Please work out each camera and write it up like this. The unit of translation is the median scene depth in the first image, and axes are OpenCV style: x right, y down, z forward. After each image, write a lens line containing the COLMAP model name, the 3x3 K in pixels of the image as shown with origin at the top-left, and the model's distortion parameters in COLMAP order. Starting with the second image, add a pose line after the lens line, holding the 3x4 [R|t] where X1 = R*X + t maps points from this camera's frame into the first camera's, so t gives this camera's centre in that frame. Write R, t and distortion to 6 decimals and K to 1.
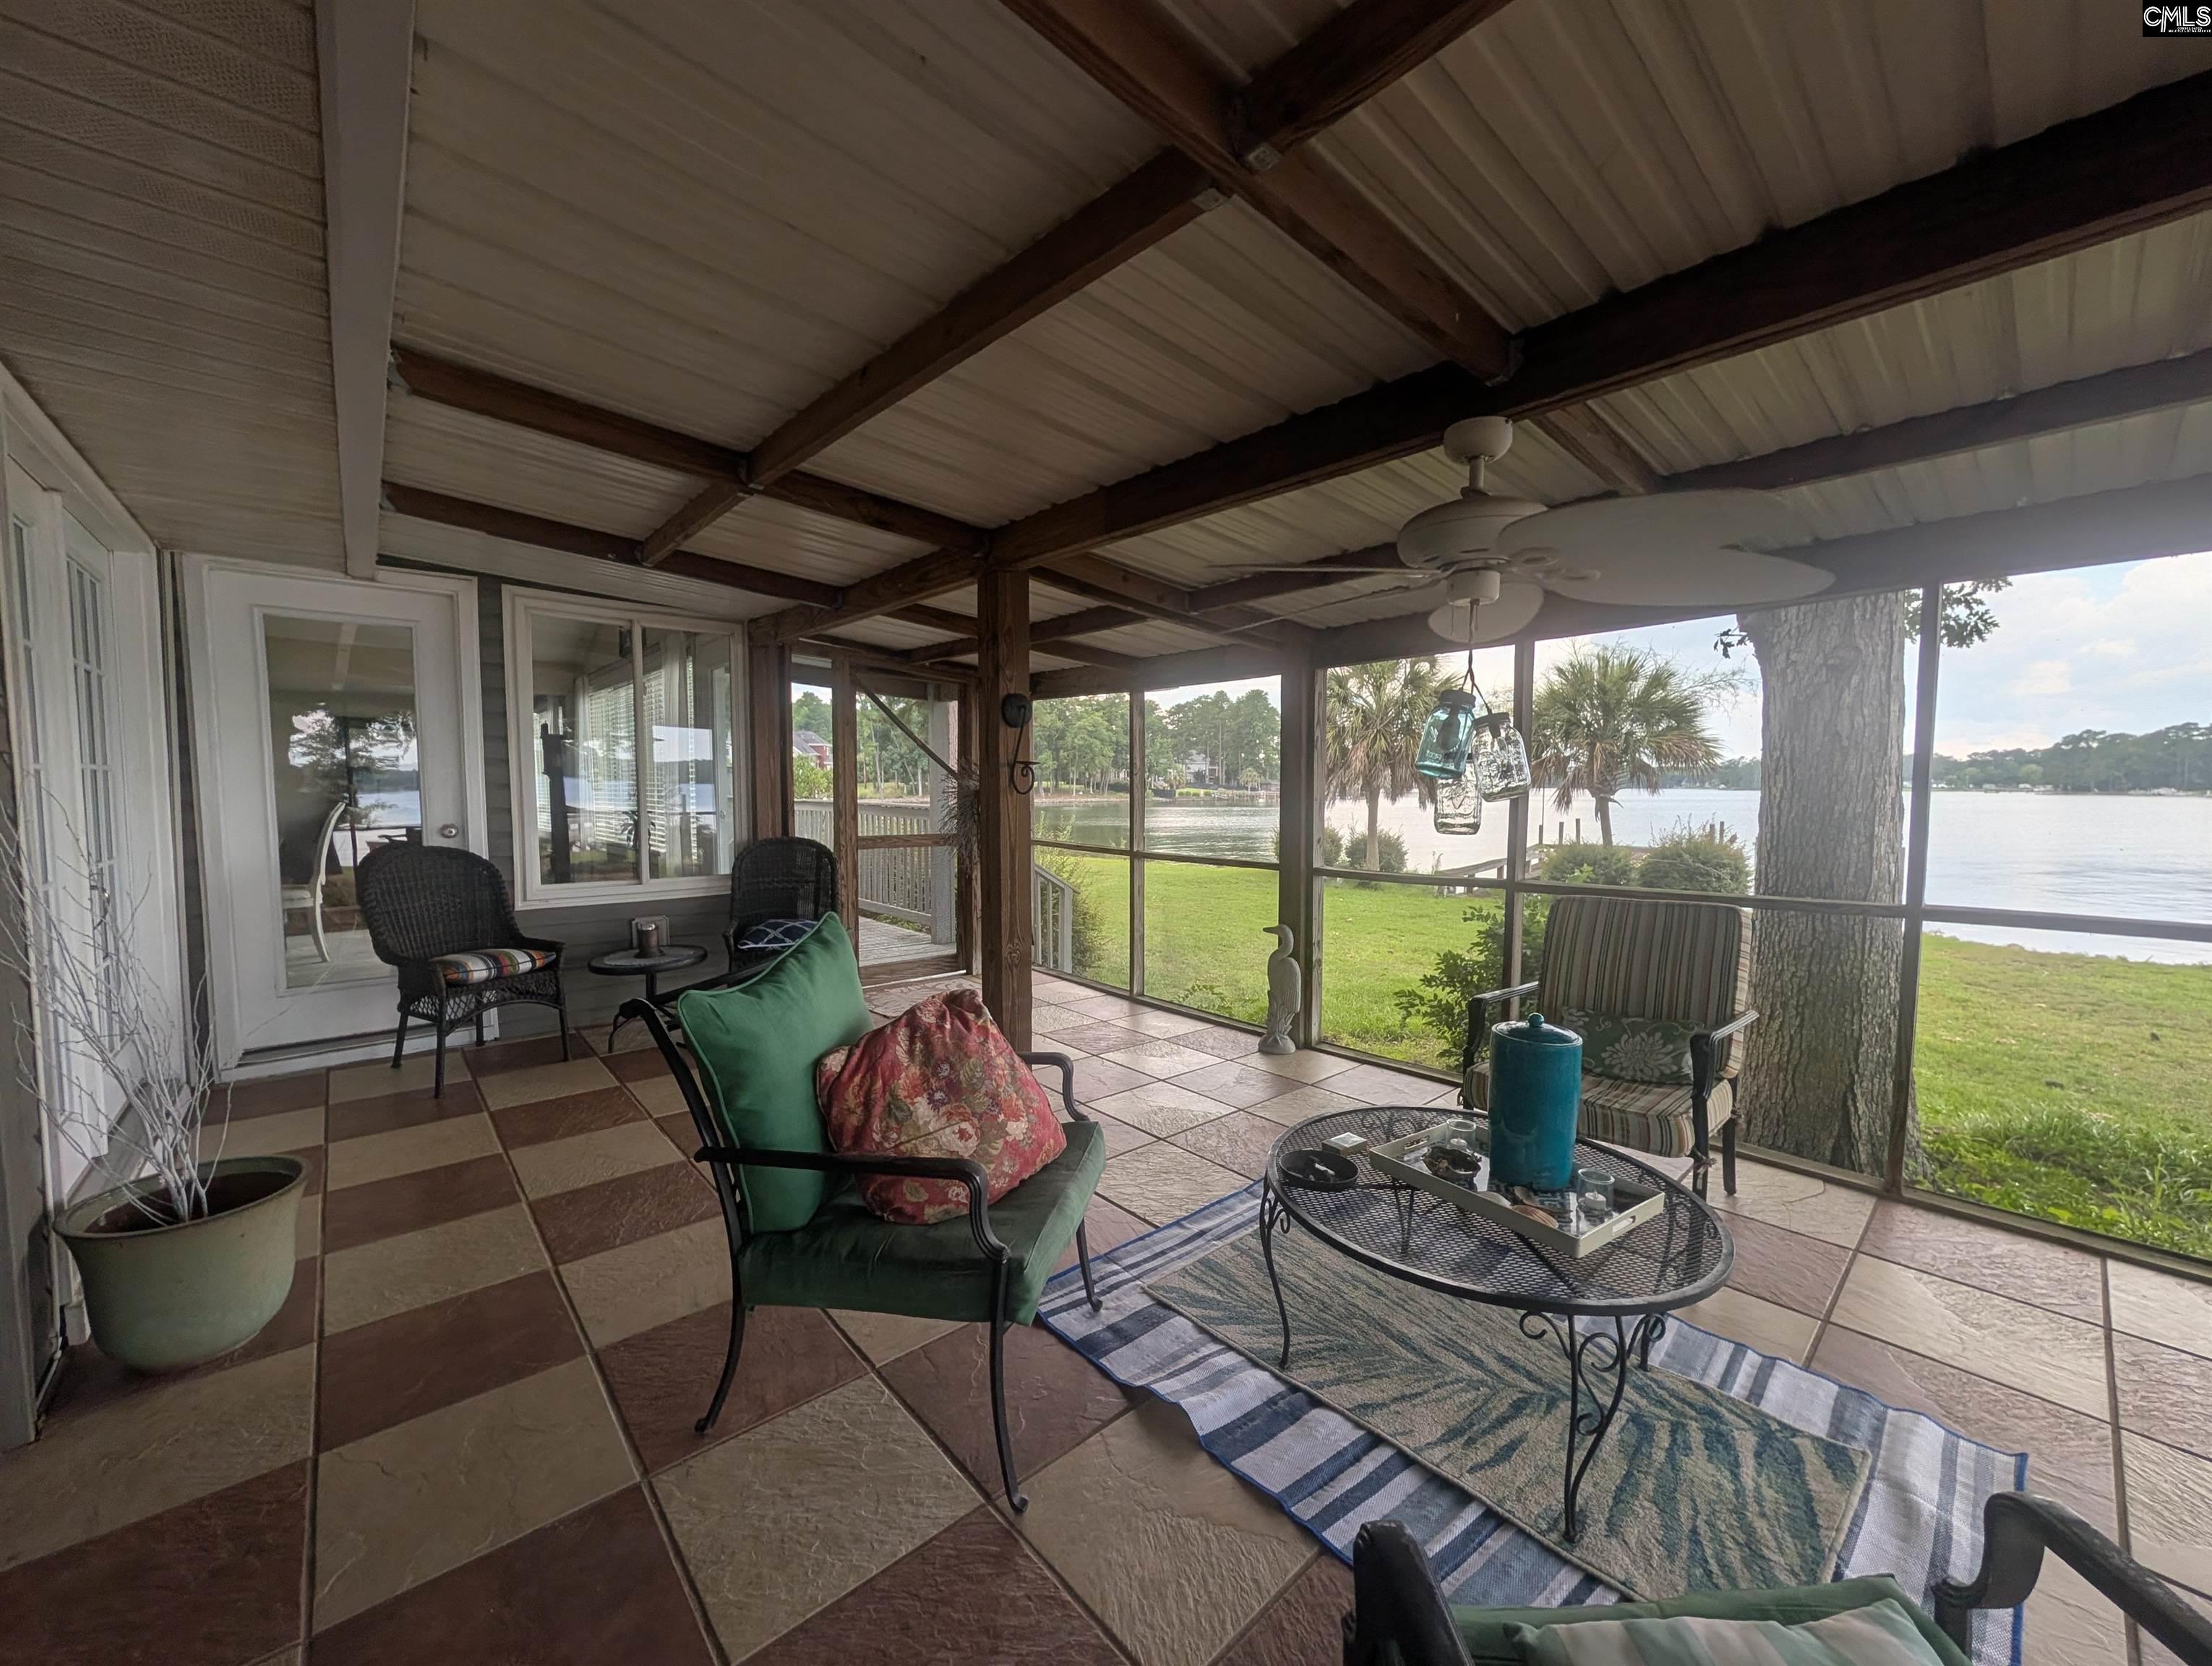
lens RADIAL K [[853.2, 0, 1106.7], [0, 853.2, 834.7], [0, 0, 1]] dist [0.002218, 0.000472]
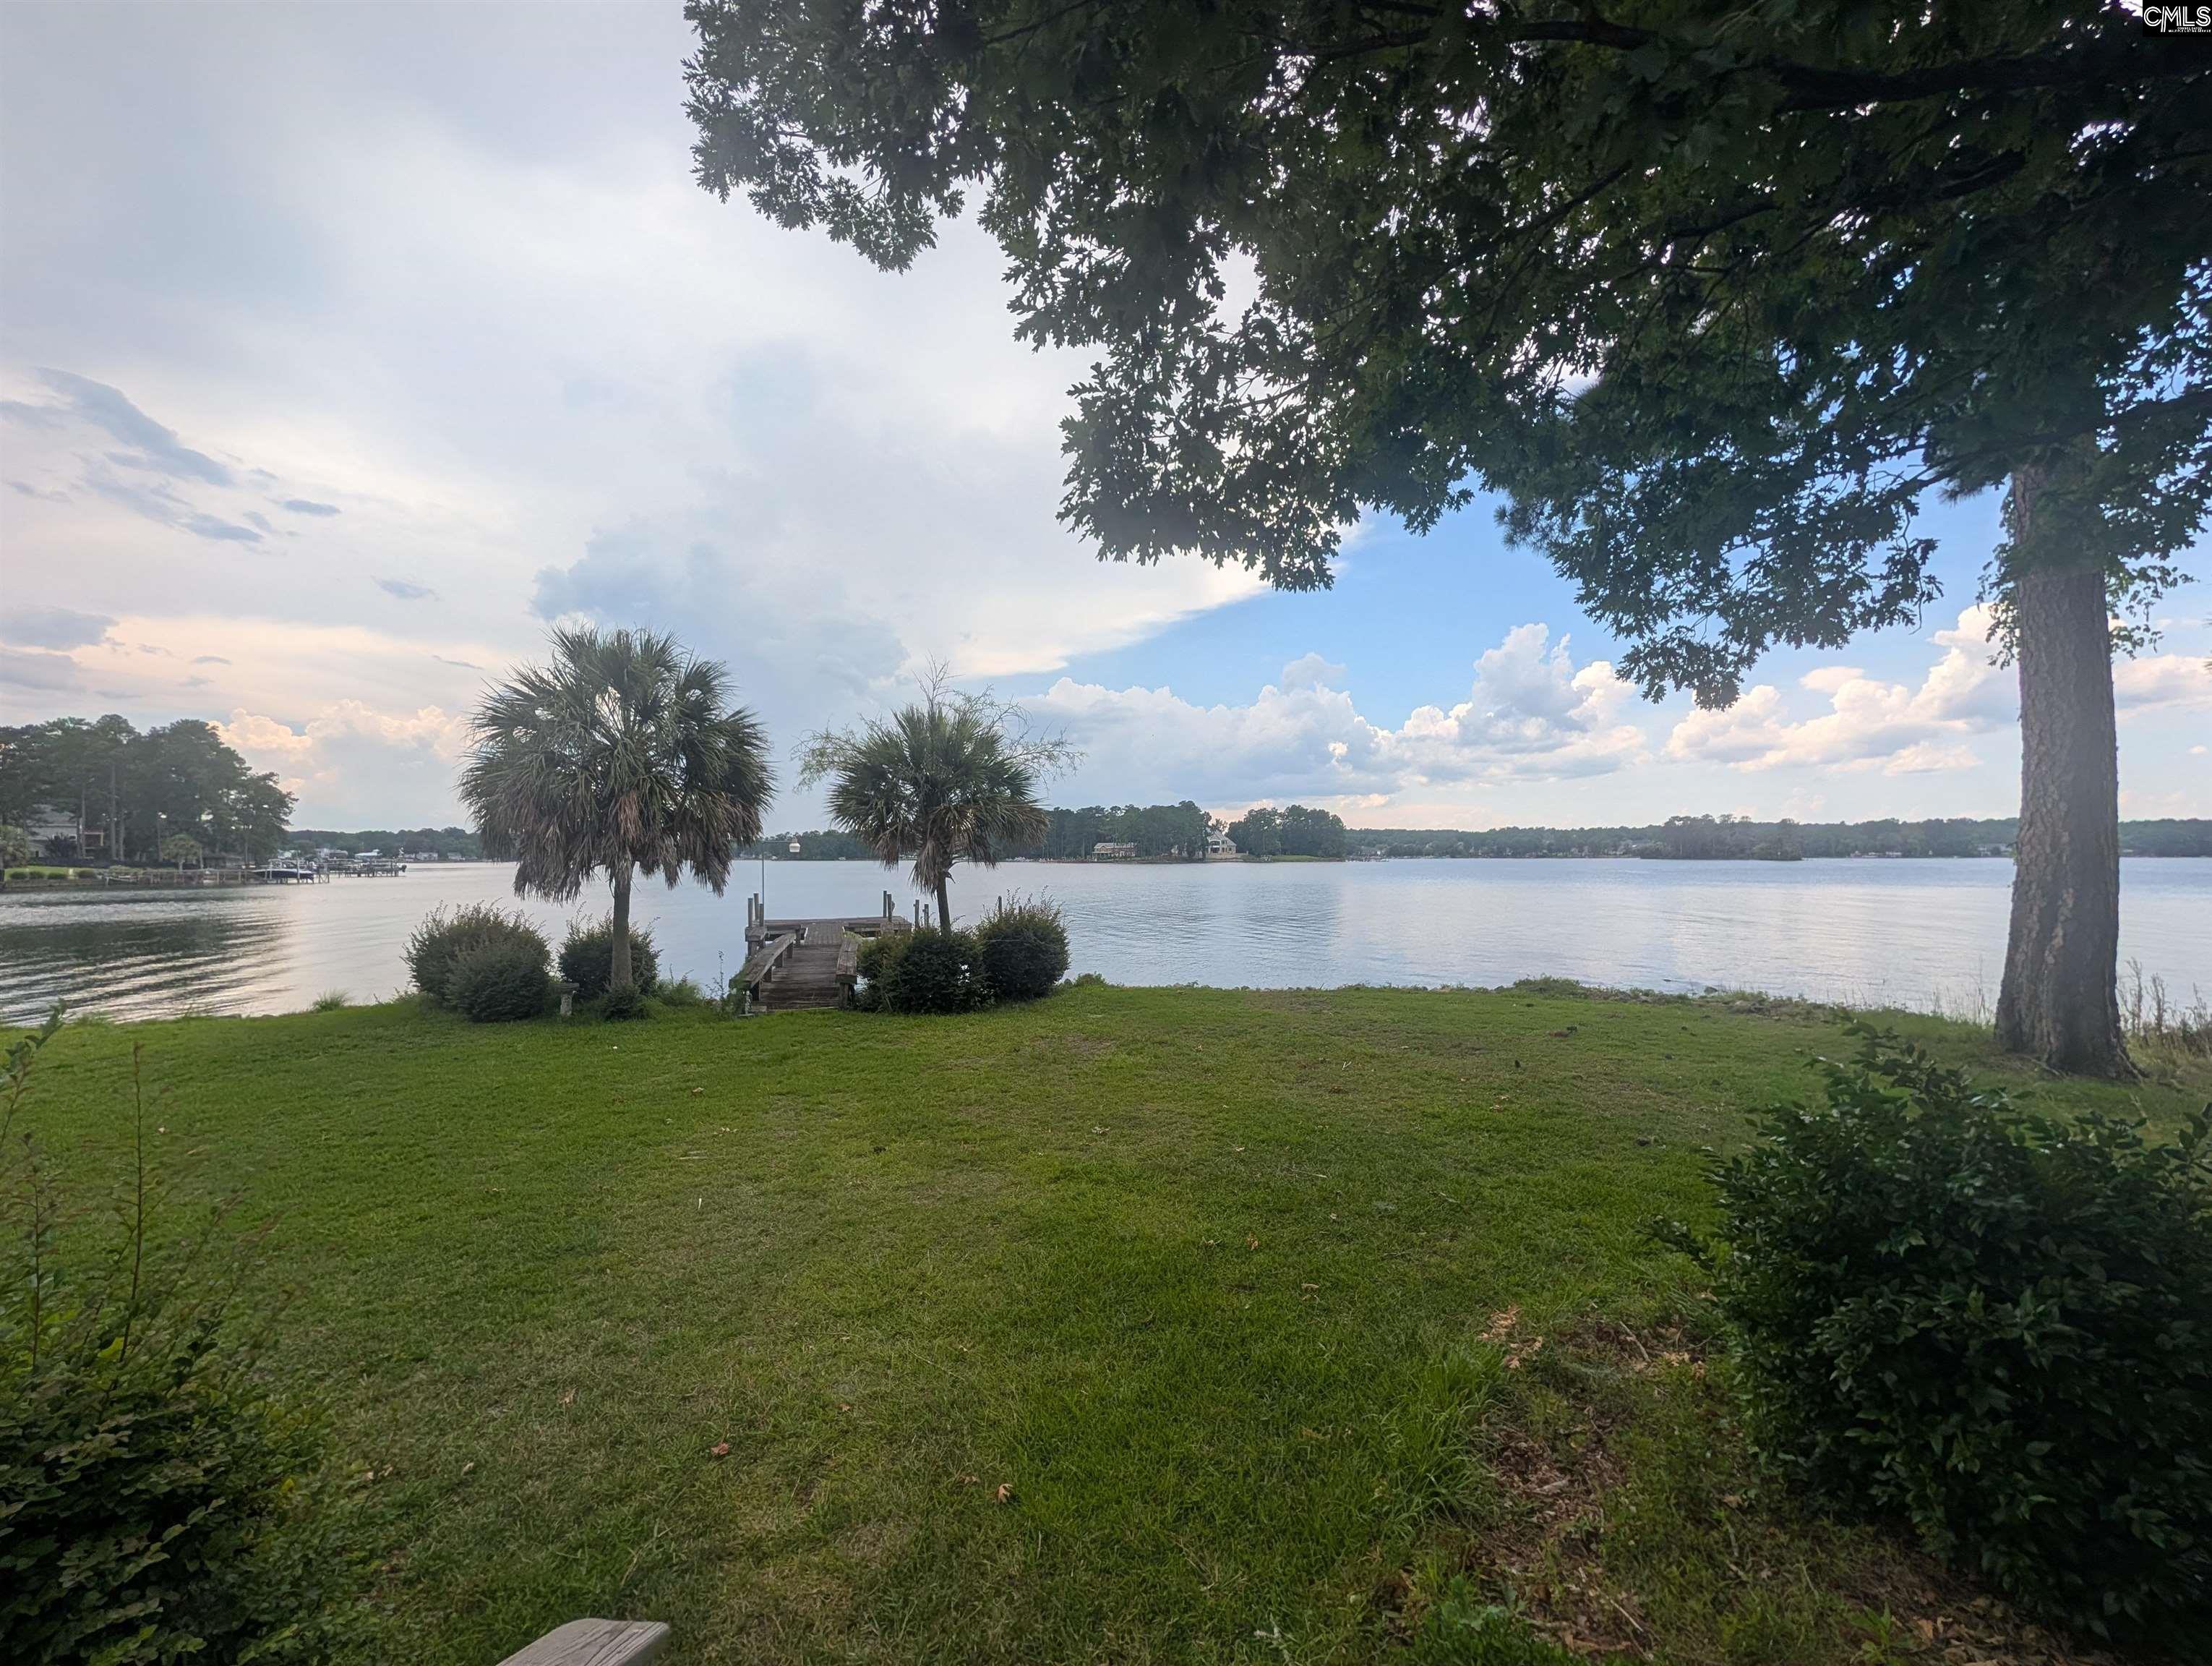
lens RADIAL K [[853.2, 0, 1112.4], [0, 853.2, 849.1], [0, 0, 1]] dist [0.002218, 0.000472]
pose [[0.540524, 0.005566, 0.841310, -0.037880], [0.052512, 0.997805, -0.040339, -0.017417], [-0.839688, 0.065983, 0.539045, 0.290410]]
